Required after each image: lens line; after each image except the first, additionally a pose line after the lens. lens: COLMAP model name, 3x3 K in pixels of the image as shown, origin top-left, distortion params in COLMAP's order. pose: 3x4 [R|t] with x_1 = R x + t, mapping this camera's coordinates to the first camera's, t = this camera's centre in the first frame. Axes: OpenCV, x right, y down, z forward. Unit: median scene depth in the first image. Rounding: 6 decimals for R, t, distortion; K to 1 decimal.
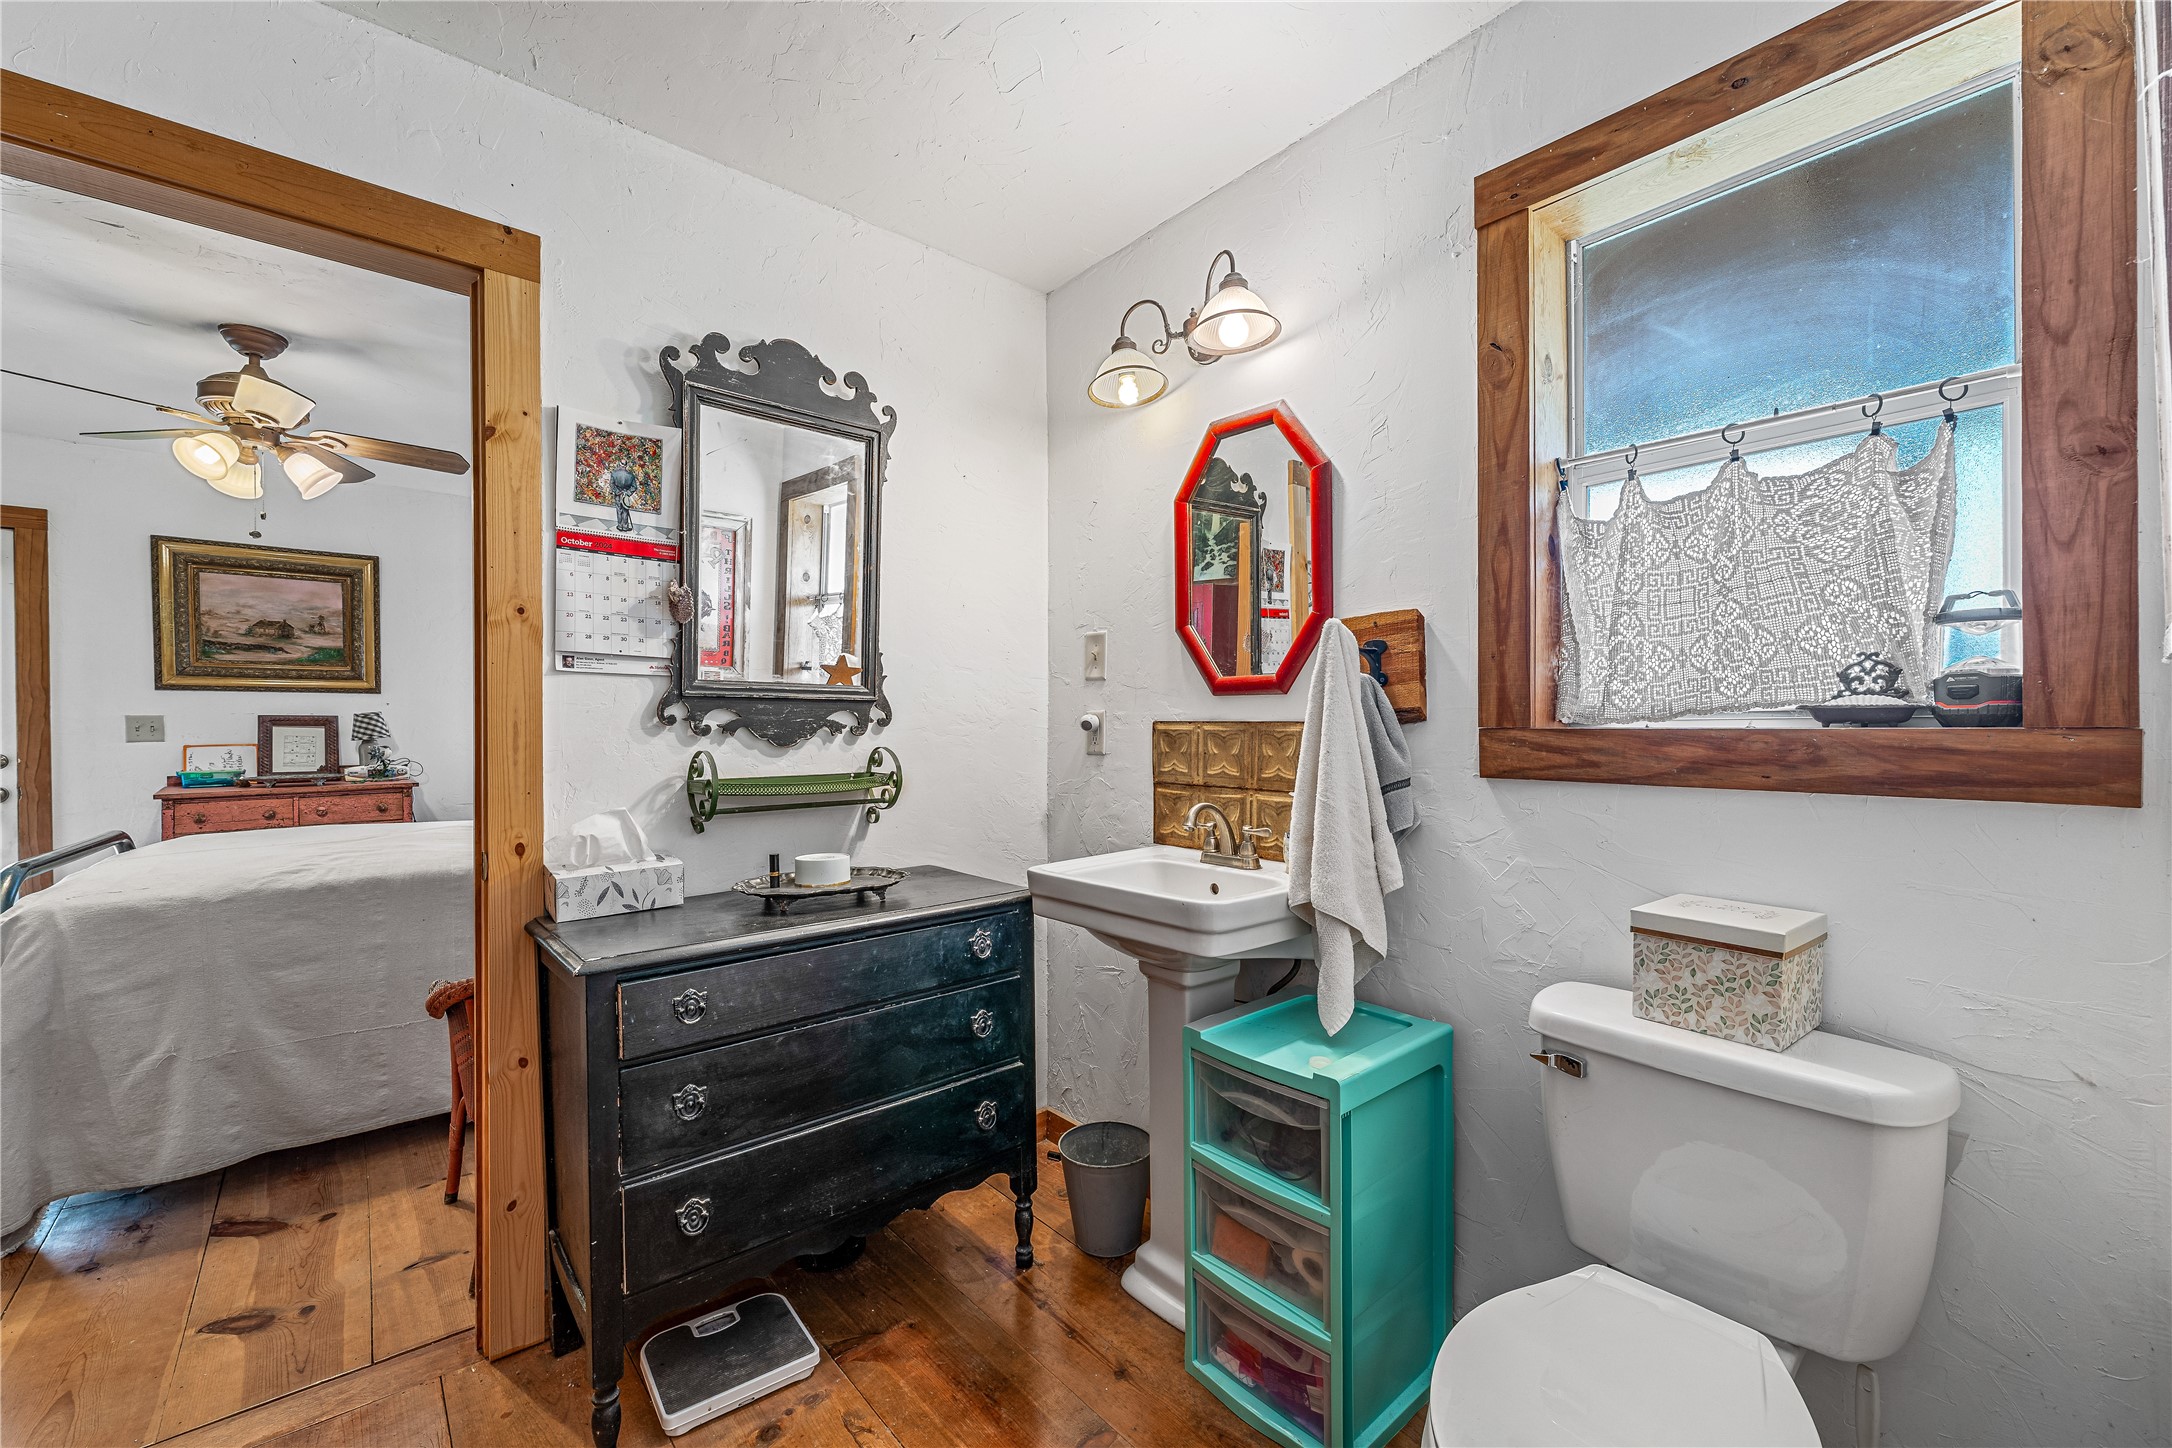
lens RADIAL K [[871.6, 0, 1080.5], [0, 871.6, 728.4], [0, 0, 1]] dist [0.000262, 0.000007]
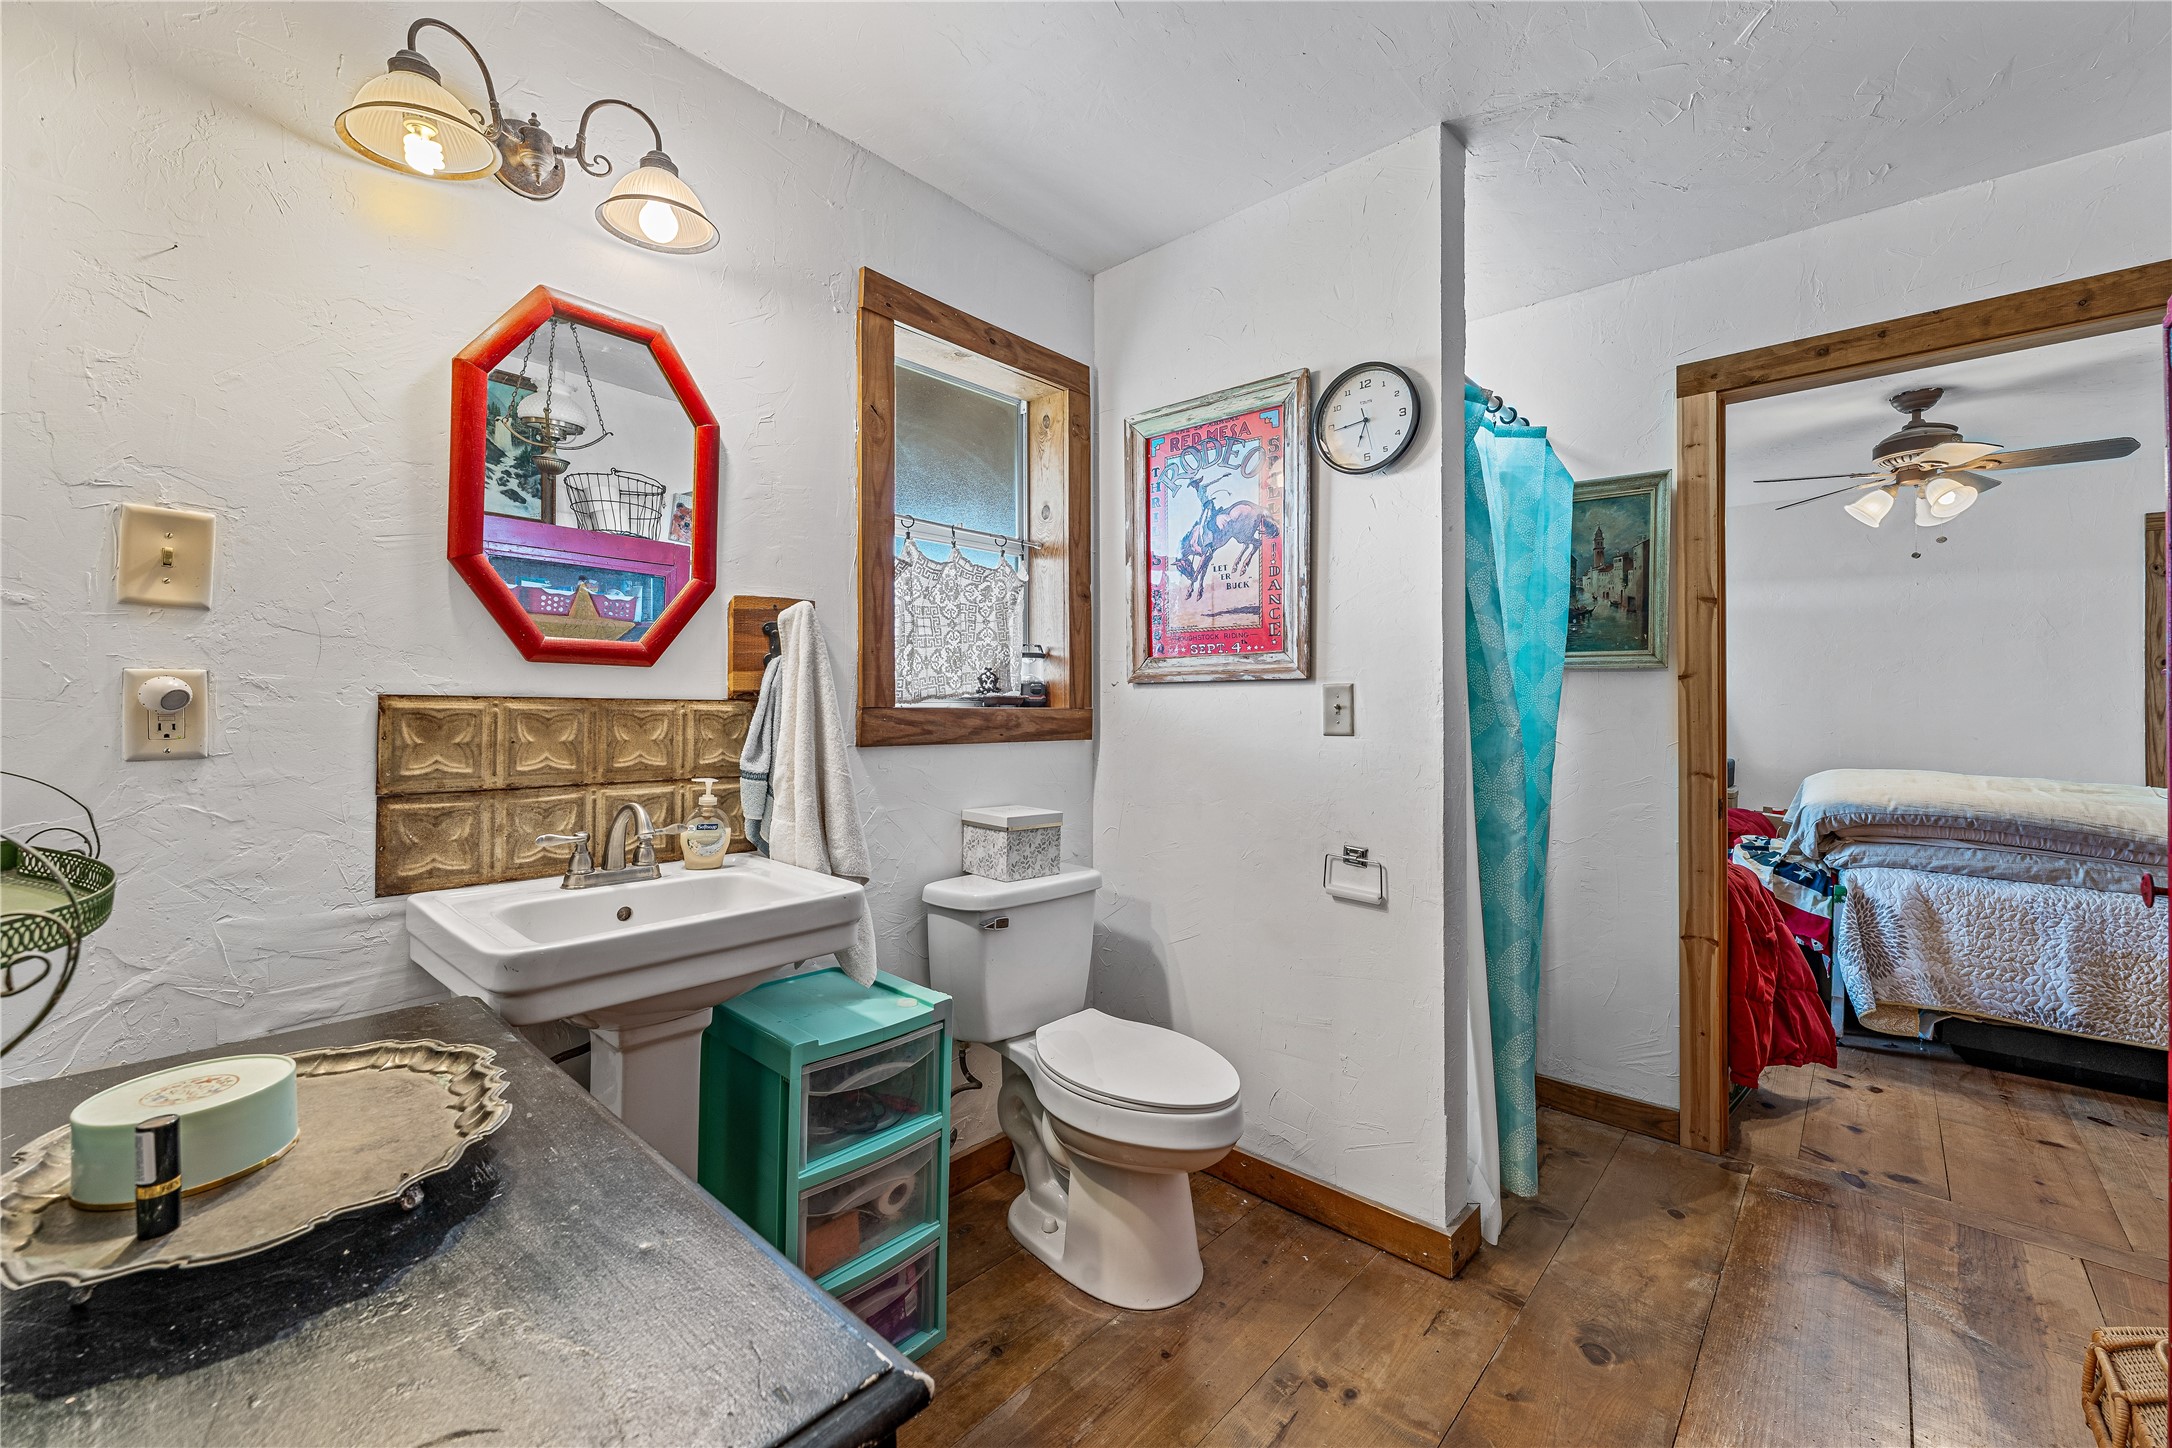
lens RADIAL K [[871.6, 0, 1088.1], [0, 871.6, 690.8], [0, 0, 1]] dist [0.000262, 0.000007]
pose [[-0.129092, 0.018078, 0.991468, -0.788551], [-0.003689, 0.999818, -0.018710, -0.001790], [-0.991626, -0.006073, -0.129001, 0.811773]]
